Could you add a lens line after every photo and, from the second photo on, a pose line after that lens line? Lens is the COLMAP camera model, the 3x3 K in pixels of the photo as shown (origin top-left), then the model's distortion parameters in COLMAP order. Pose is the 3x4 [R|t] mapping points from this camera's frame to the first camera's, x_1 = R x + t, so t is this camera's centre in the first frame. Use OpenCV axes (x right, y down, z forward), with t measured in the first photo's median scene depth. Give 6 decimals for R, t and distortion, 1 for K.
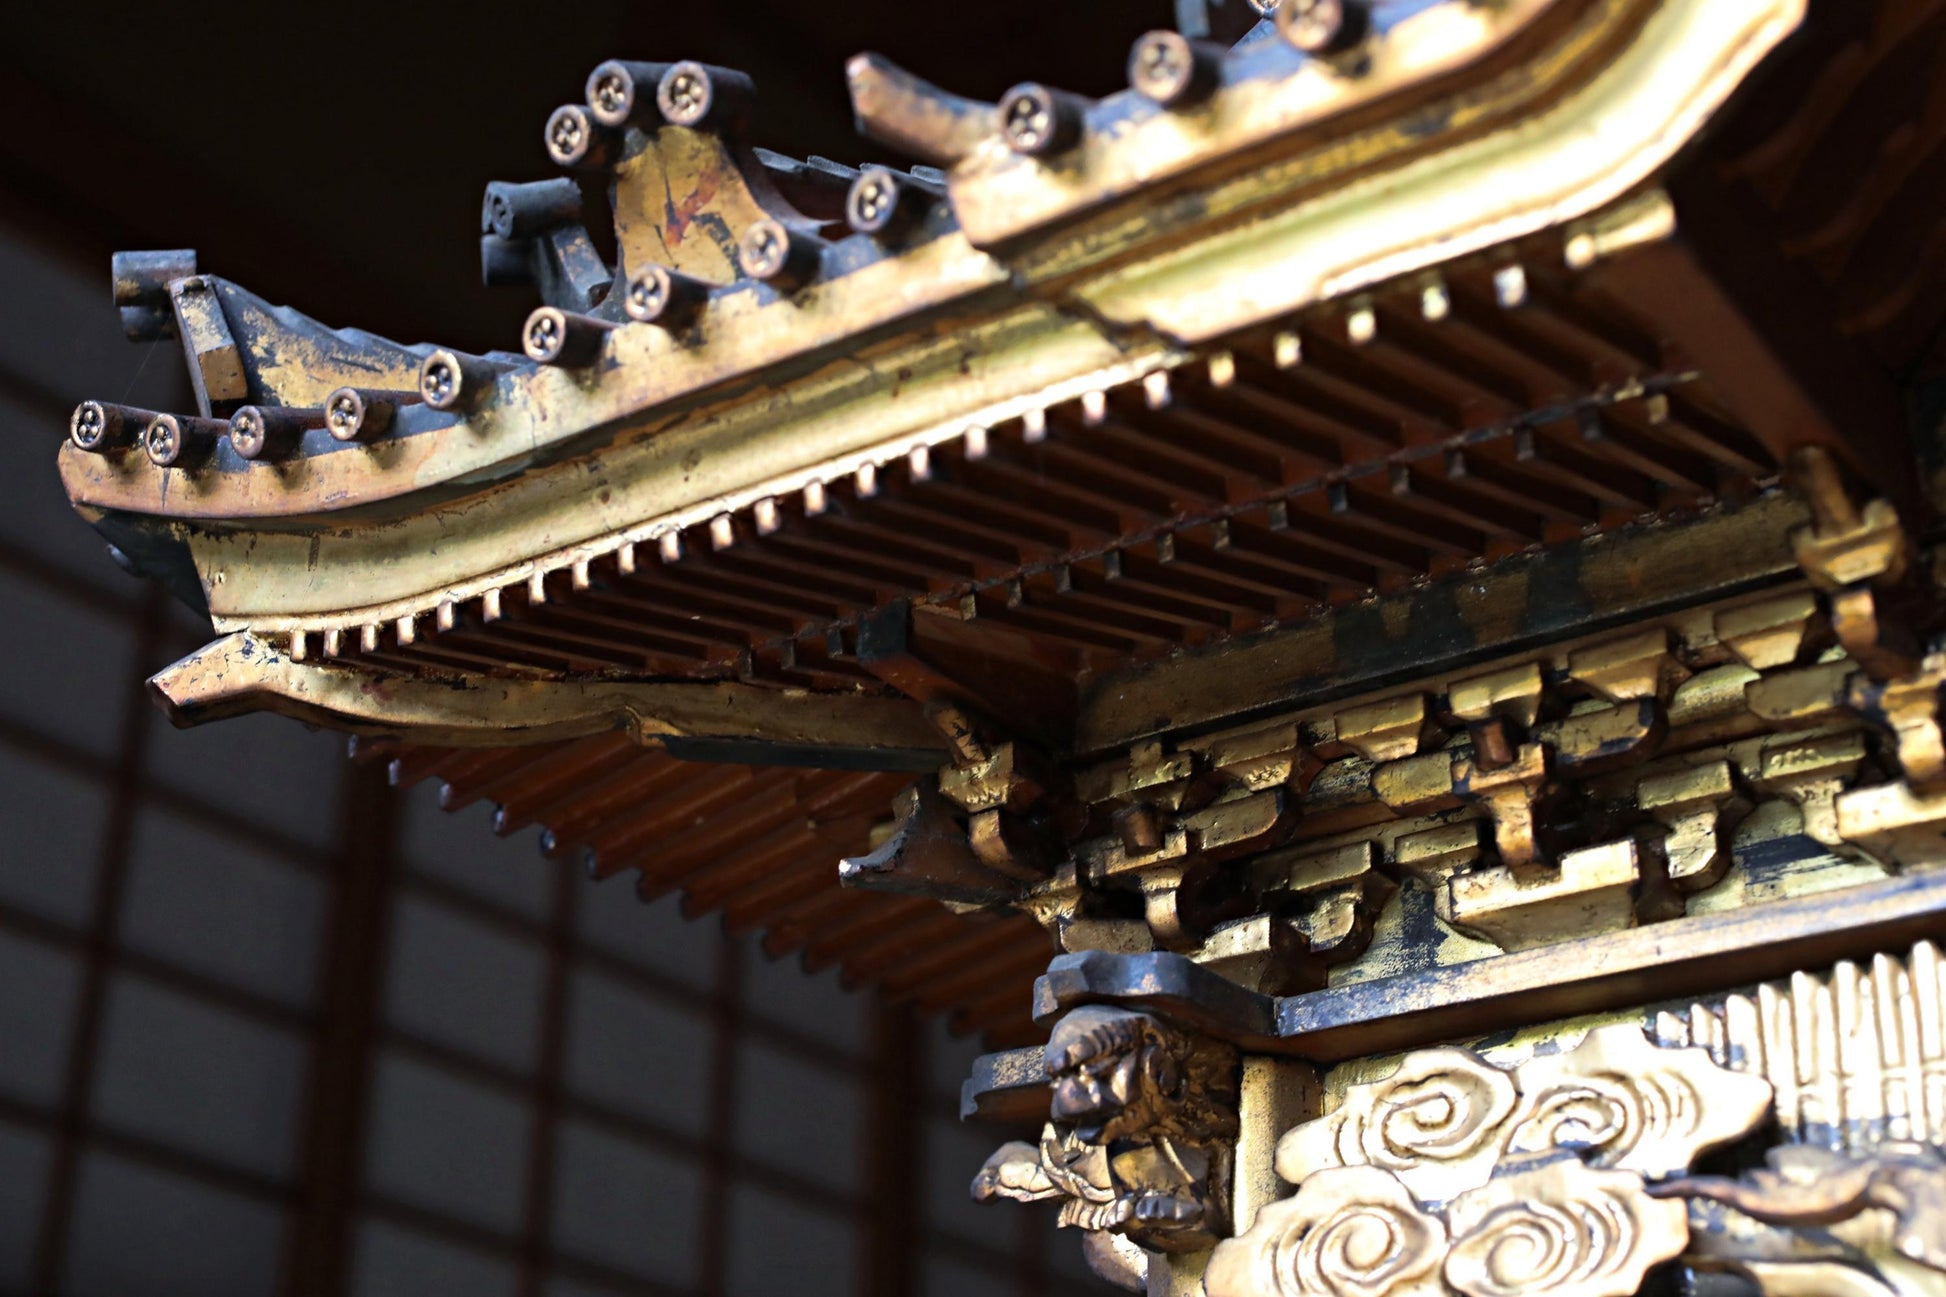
lens RADIAL K [[2920.2, 0, 973.0], [0, 2920.2, 648.5], [0, 0, 1]] dist [-0.011476, 0.016224]
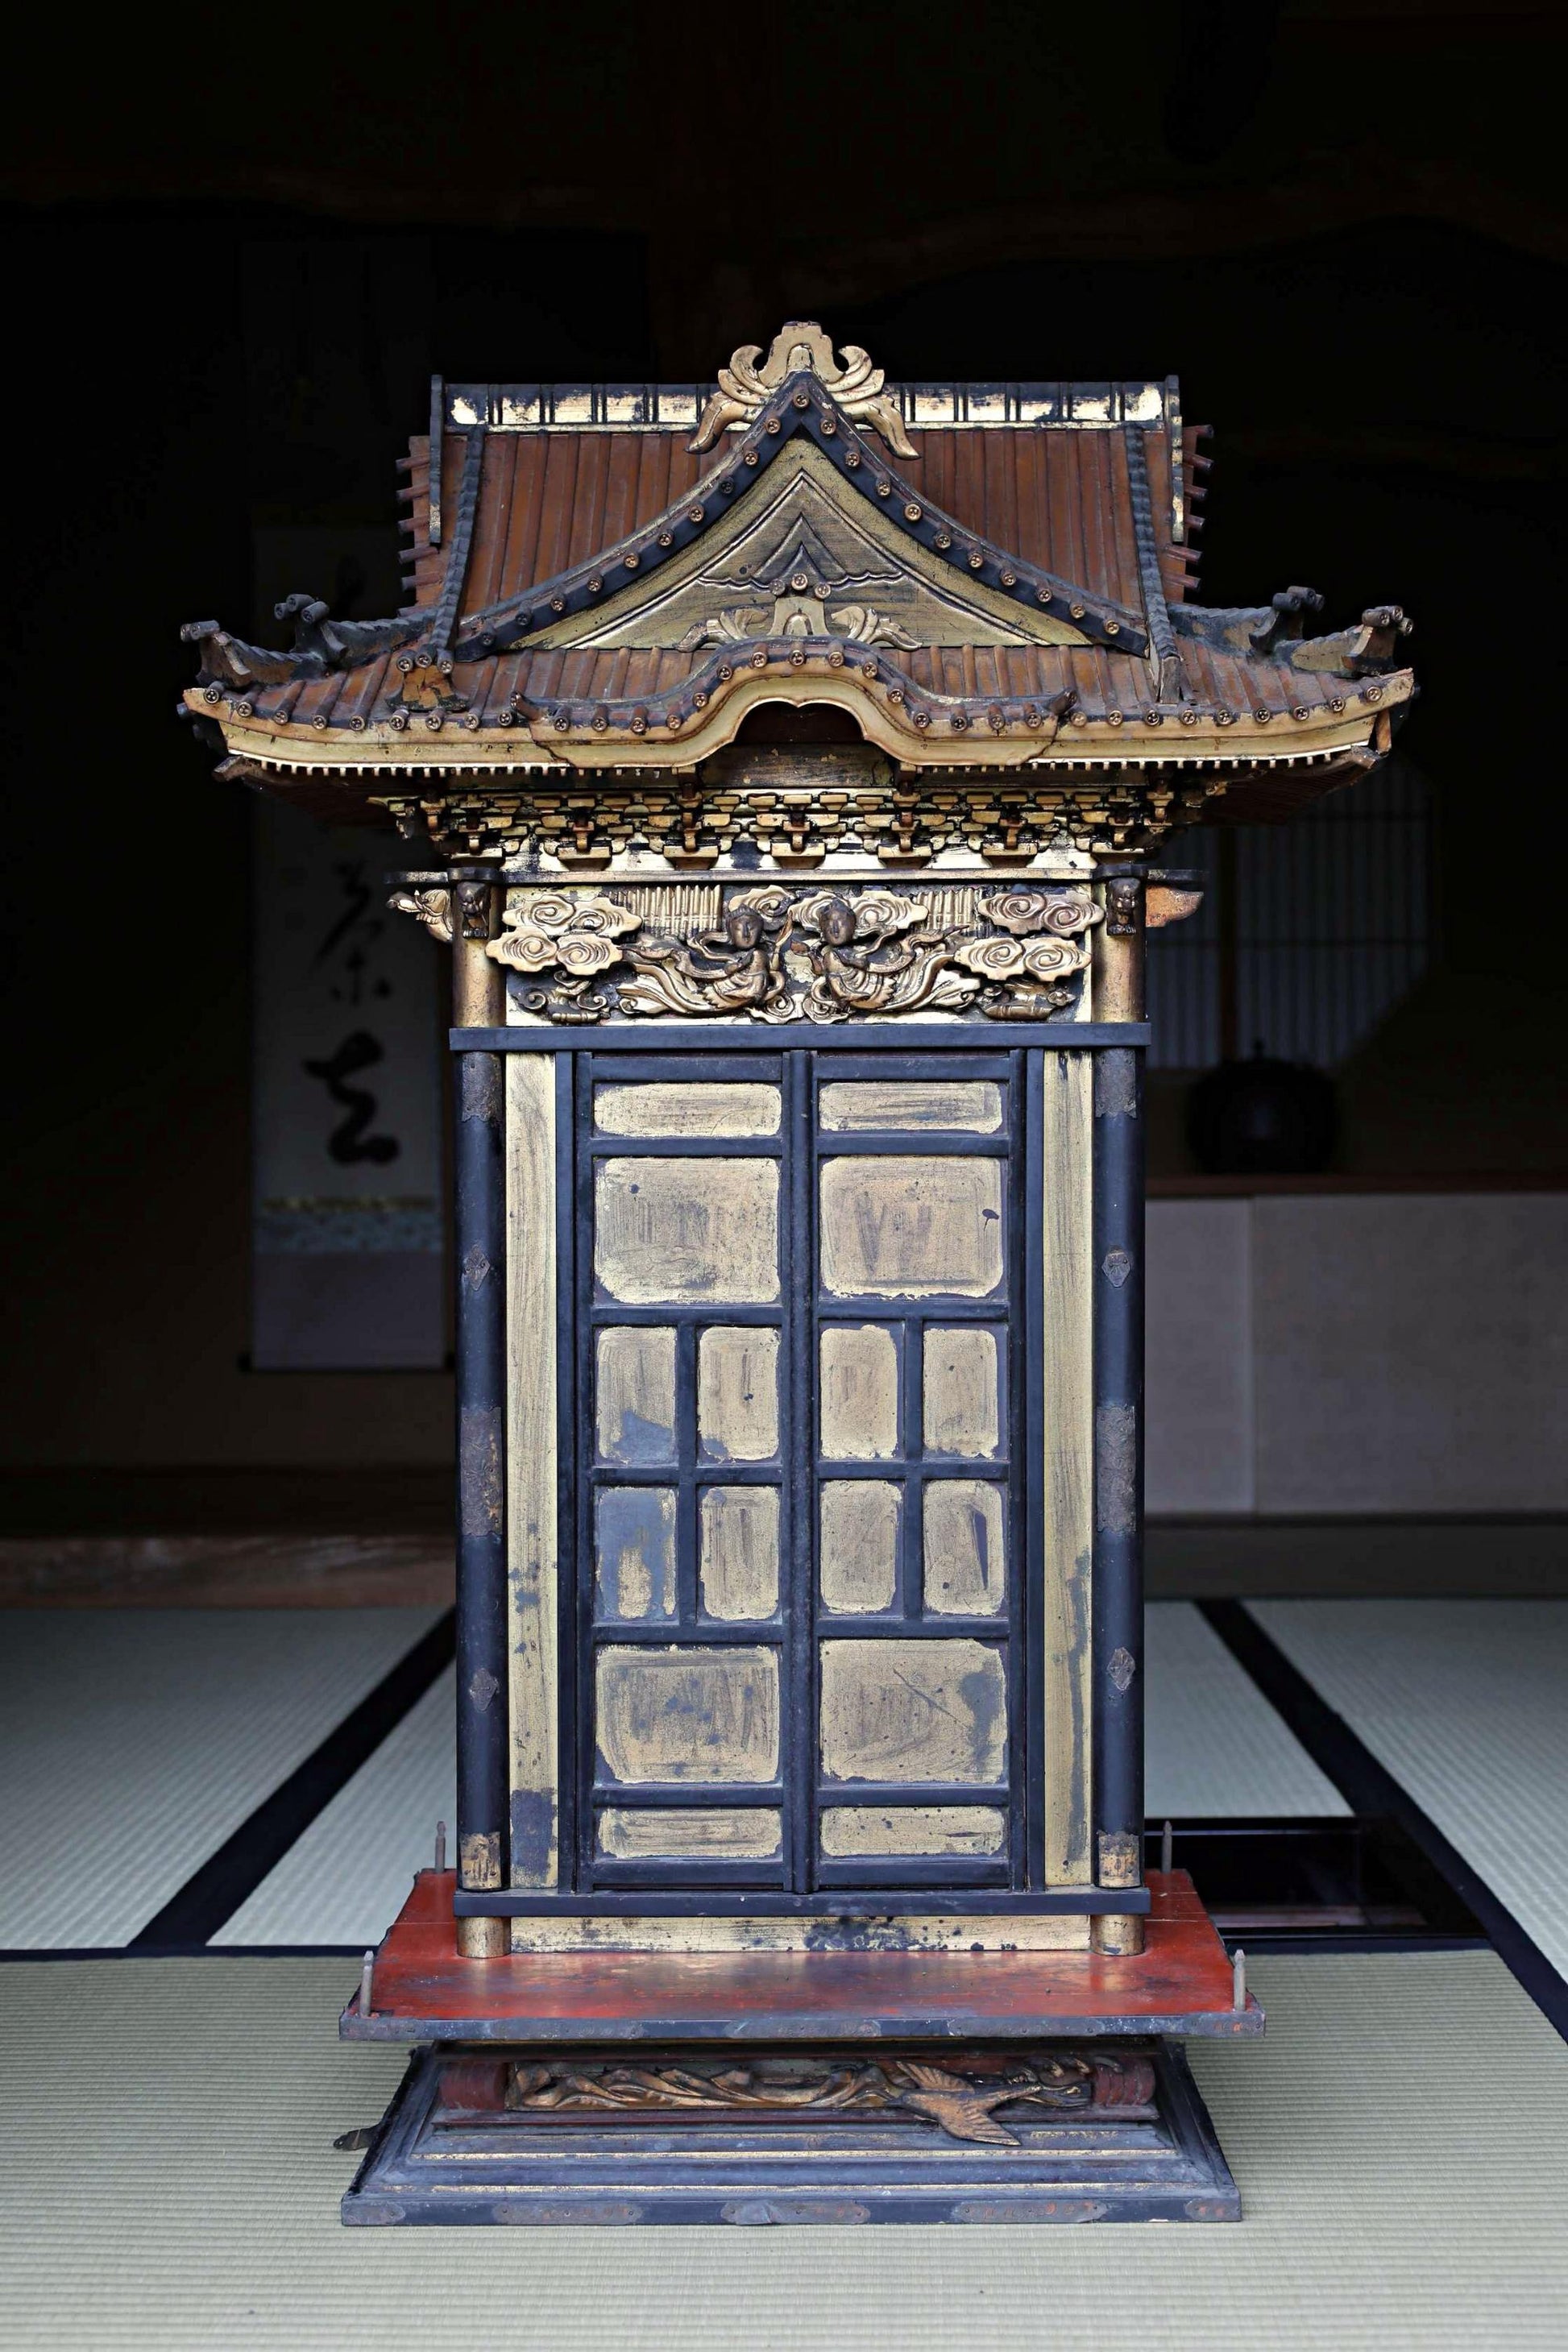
lens RADIAL K [[3308.8, 0, 784.0], [0, 3308.8, 1176.0], [0, 0, 1]] dist [-0.054073, 0.233738]
pose [[0.826434, -0.031587, 0.562147, -2.014206], [-0.226787, 0.895174, 0.383708, -1.249497], [-0.515339, -0.444596, 0.732639, -2.459271]]
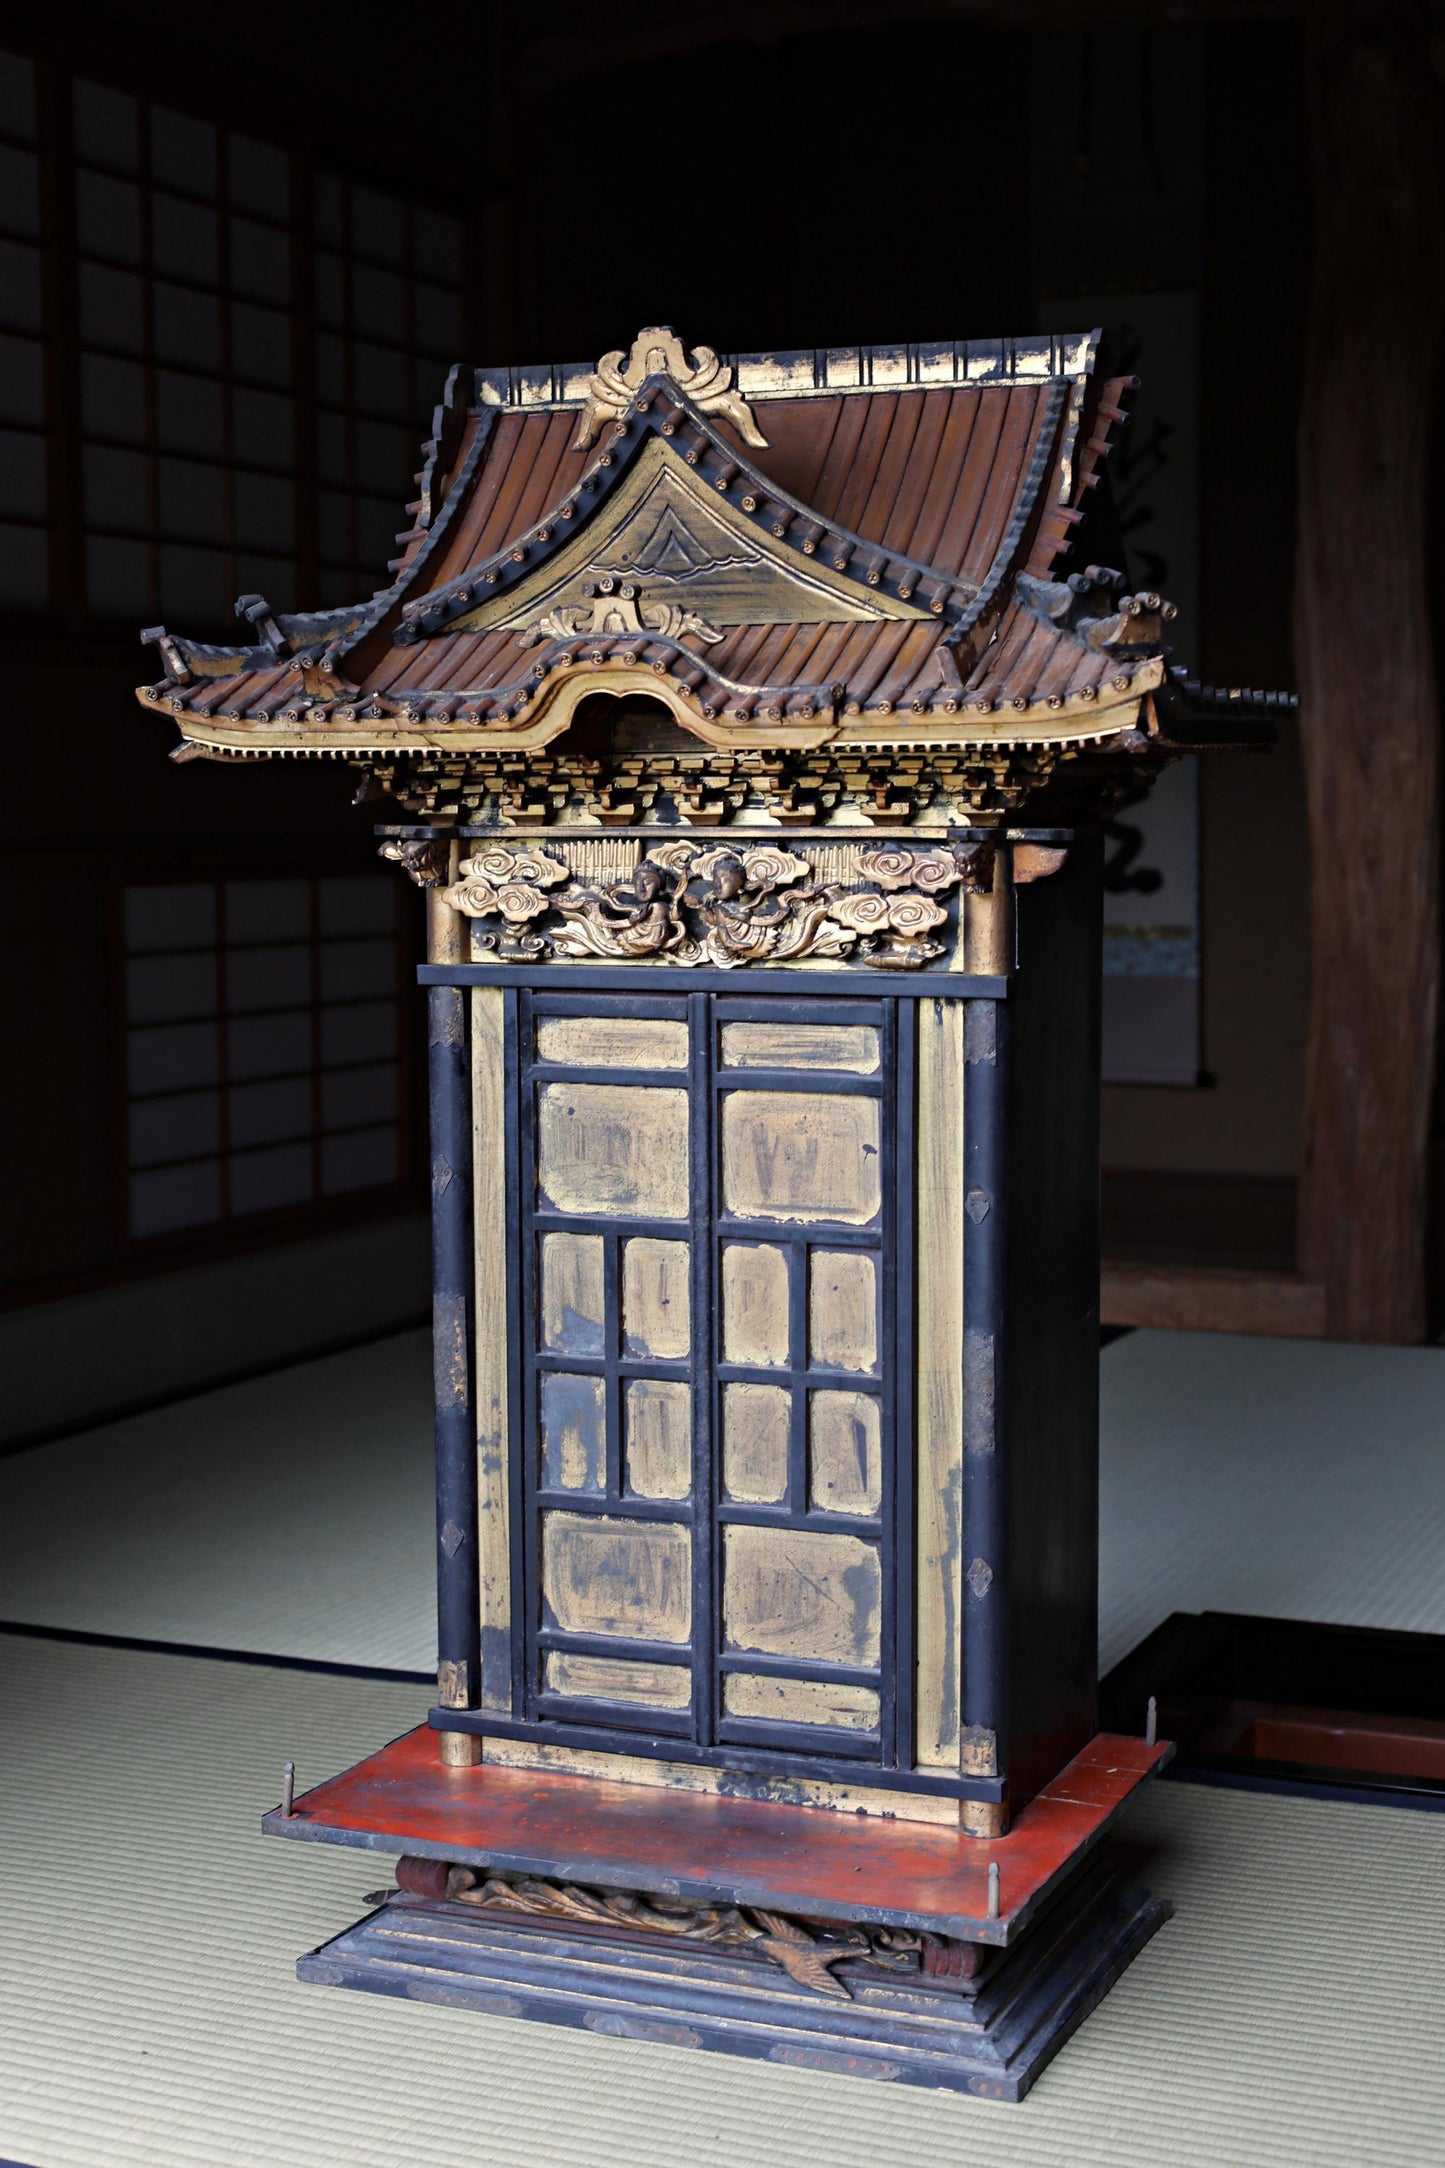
lens RADIAL K [[3049.9, 0, 722.5], [0, 3049.9, 1084.0], [0, 0, 1]] dist [-0.054073, 0.233738]
pose [[0.978632, -0.046293, 0.200339, -0.423034], [-0.066704, 0.850154, 0.522292, -1.901463], [-0.194498, -0.524495, 0.828900, -2.907431]]
